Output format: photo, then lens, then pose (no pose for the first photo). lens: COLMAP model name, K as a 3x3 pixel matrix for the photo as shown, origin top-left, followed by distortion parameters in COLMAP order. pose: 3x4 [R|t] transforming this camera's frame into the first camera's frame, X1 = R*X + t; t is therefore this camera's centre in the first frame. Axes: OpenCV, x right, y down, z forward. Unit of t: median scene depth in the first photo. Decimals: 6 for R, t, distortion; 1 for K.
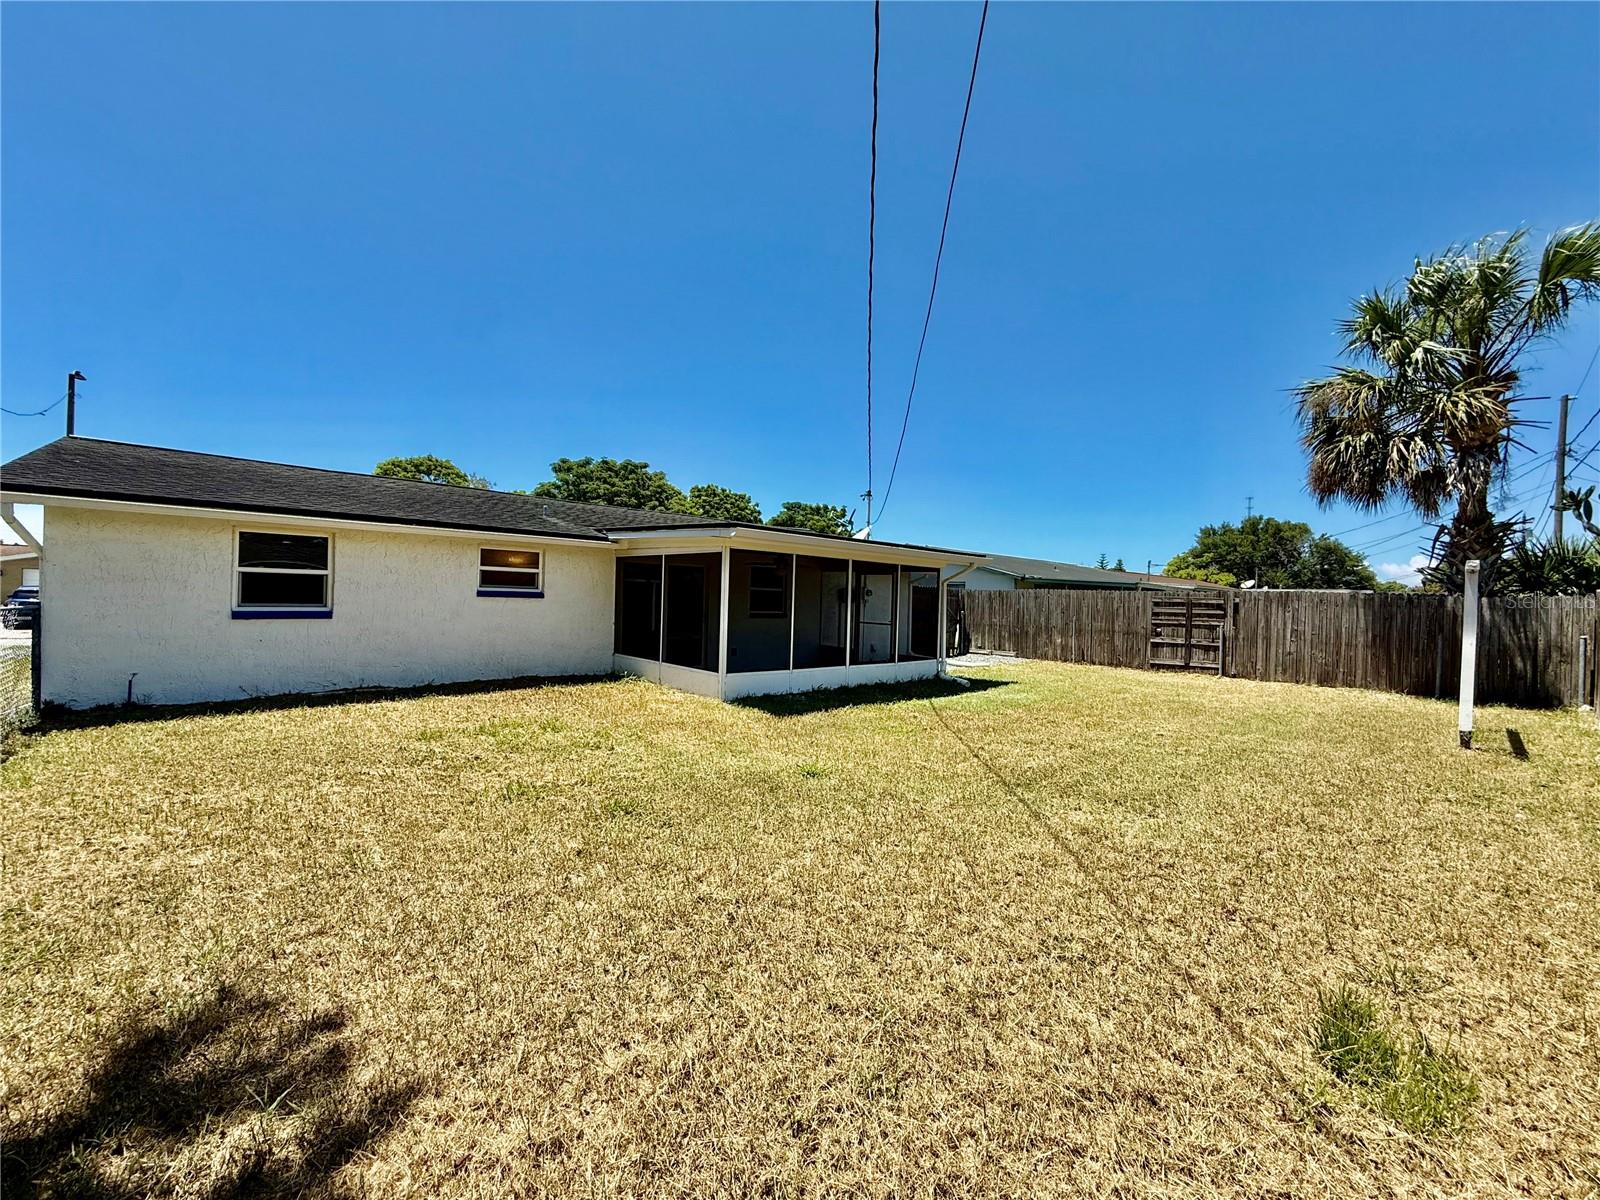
lens RADIAL K [[640.8, 0, 793.2], [0, 640.8, 599.7], [0, 0, 1]] dist [-0.000041, -0.000118]
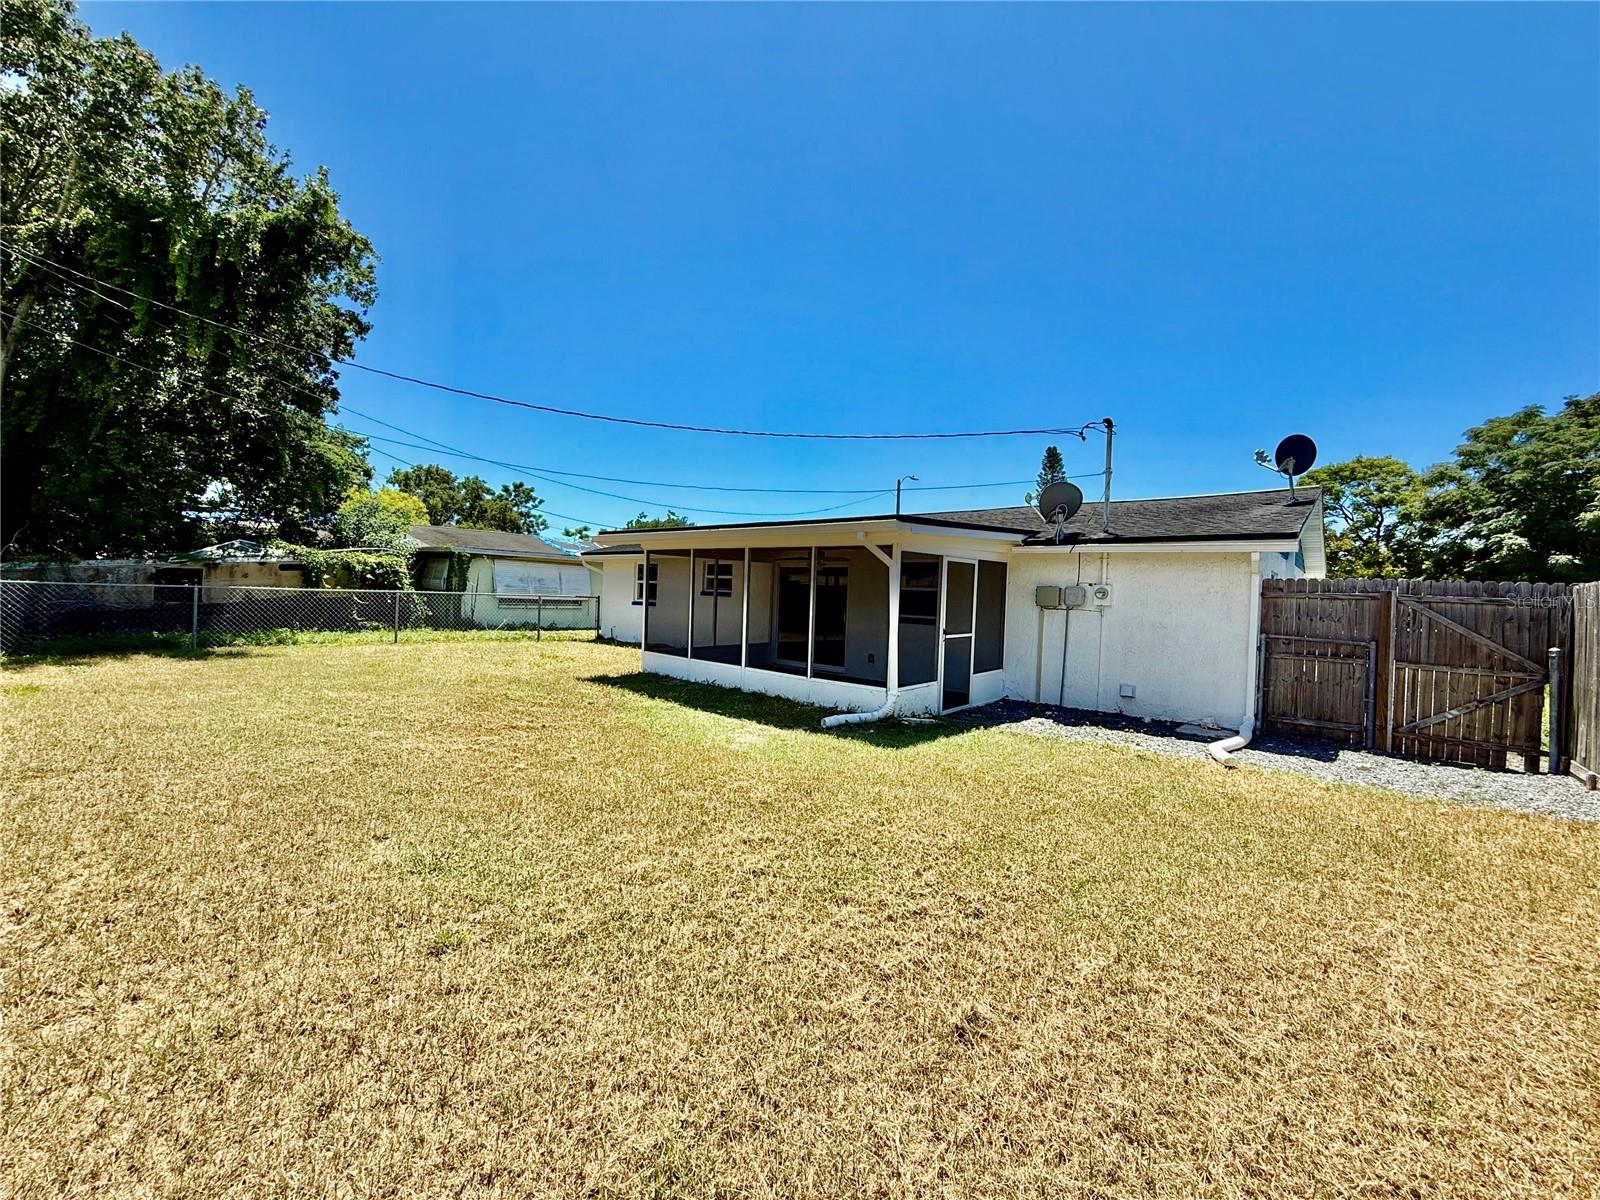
lens RADIAL K [[640.8, 0, 793.2], [0, 640.8, 599.7], [0, 0, 1]] dist [-0.000041, -0.000118]
pose [[0.106724, -0.014169, -0.994188, 0.708590], [-0.036933, 0.999152, -0.018205, 0.017248], [0.993602, 0.038661, 0.106110, 0.697845]]
